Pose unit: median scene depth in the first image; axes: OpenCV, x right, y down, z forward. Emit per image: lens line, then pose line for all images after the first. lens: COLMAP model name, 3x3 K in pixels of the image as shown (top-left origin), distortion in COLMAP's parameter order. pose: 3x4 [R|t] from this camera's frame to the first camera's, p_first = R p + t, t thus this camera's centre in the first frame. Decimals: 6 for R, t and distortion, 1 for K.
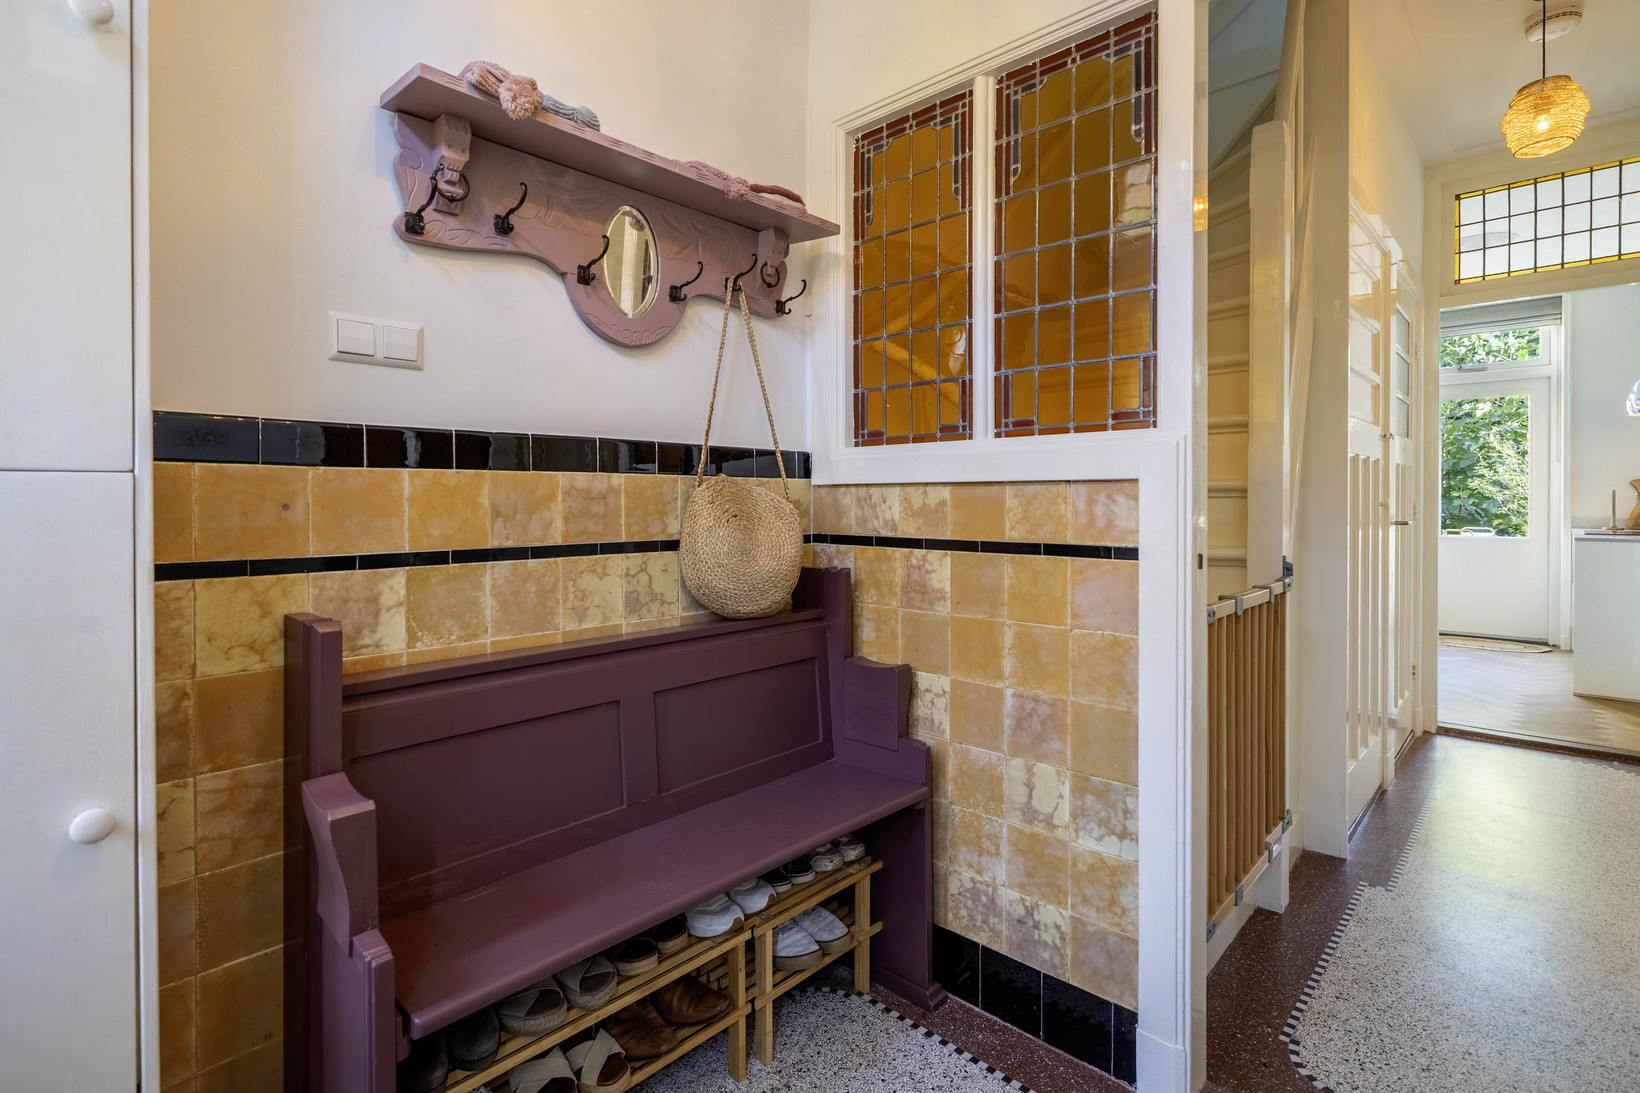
lens RADIAL K [[764.7, 0, 831.6], [0, 764.7, 503.8], [0, 0, 1]] dist [-0.009300, 0.003496]
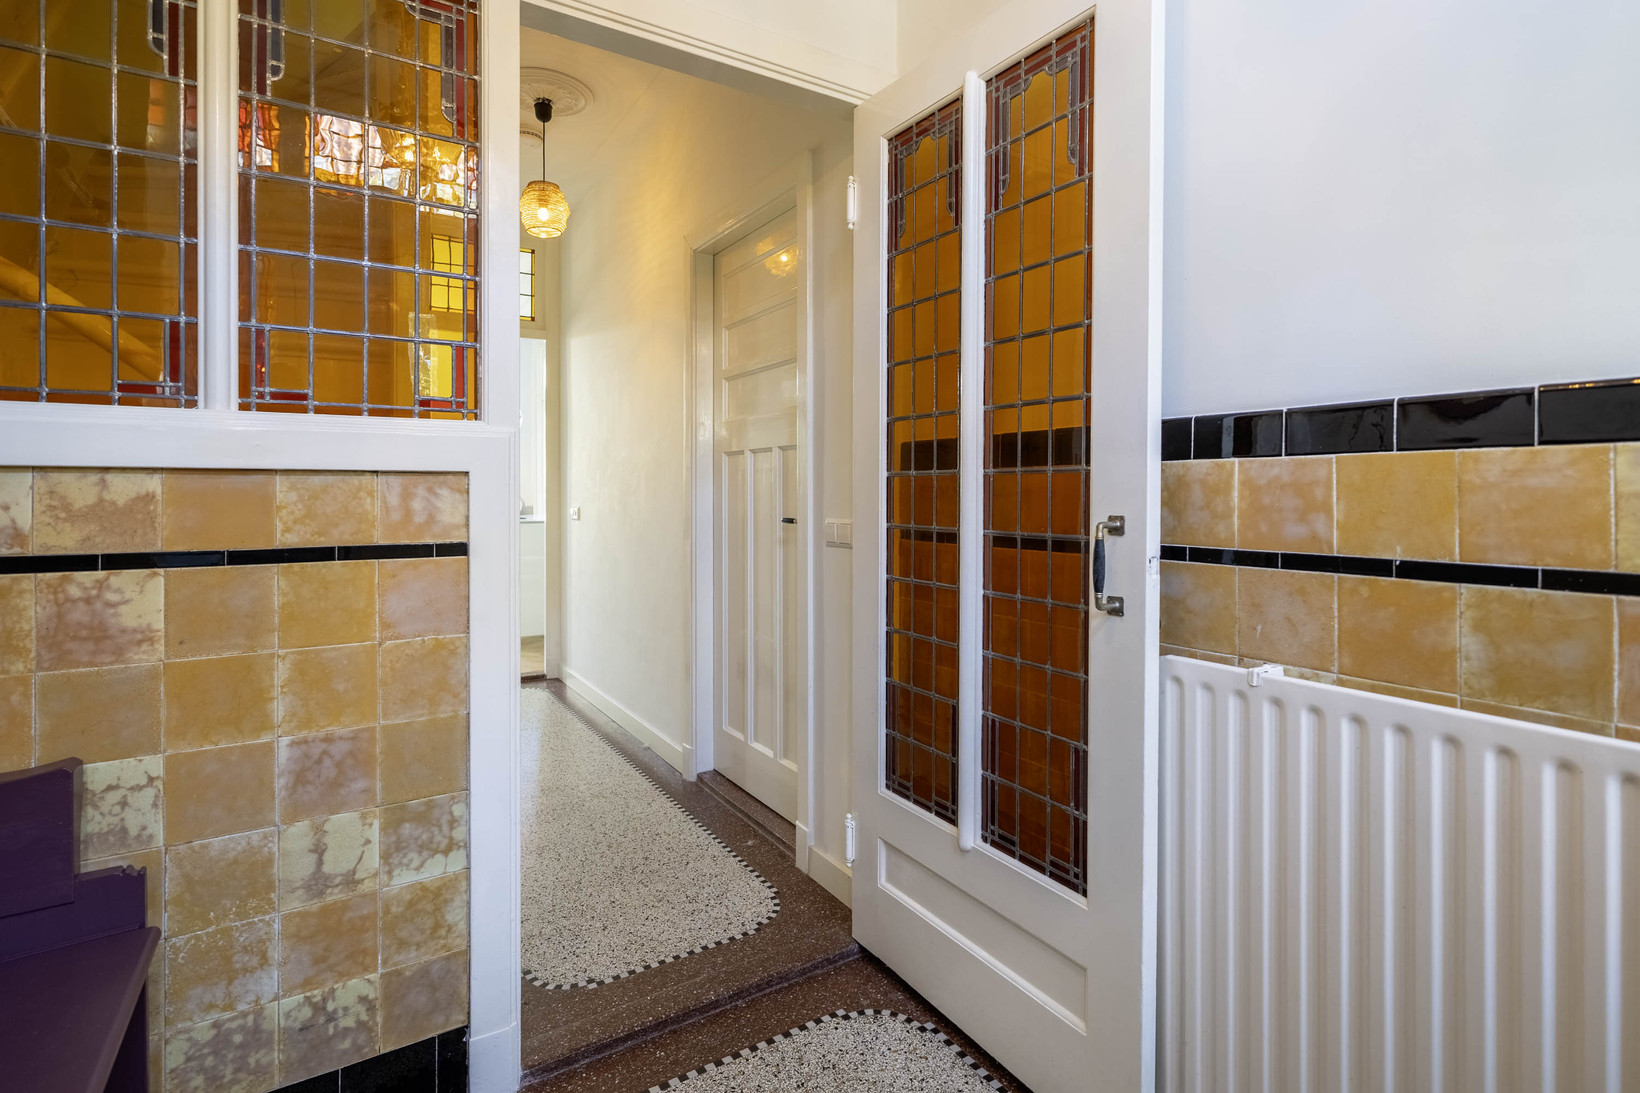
lens RADIAL K [[764.7, 0, 805.0], [0, 764.7, 493.3], [0, 0, 1]] dist [-0.009300, 0.003496]
pose [[0.281988, -0.000076, 0.959418, -0.370915], [0.006657, 0.999976, -0.001877, -0.000519], [-0.959395, 0.006916, 0.281981, 0.286088]]
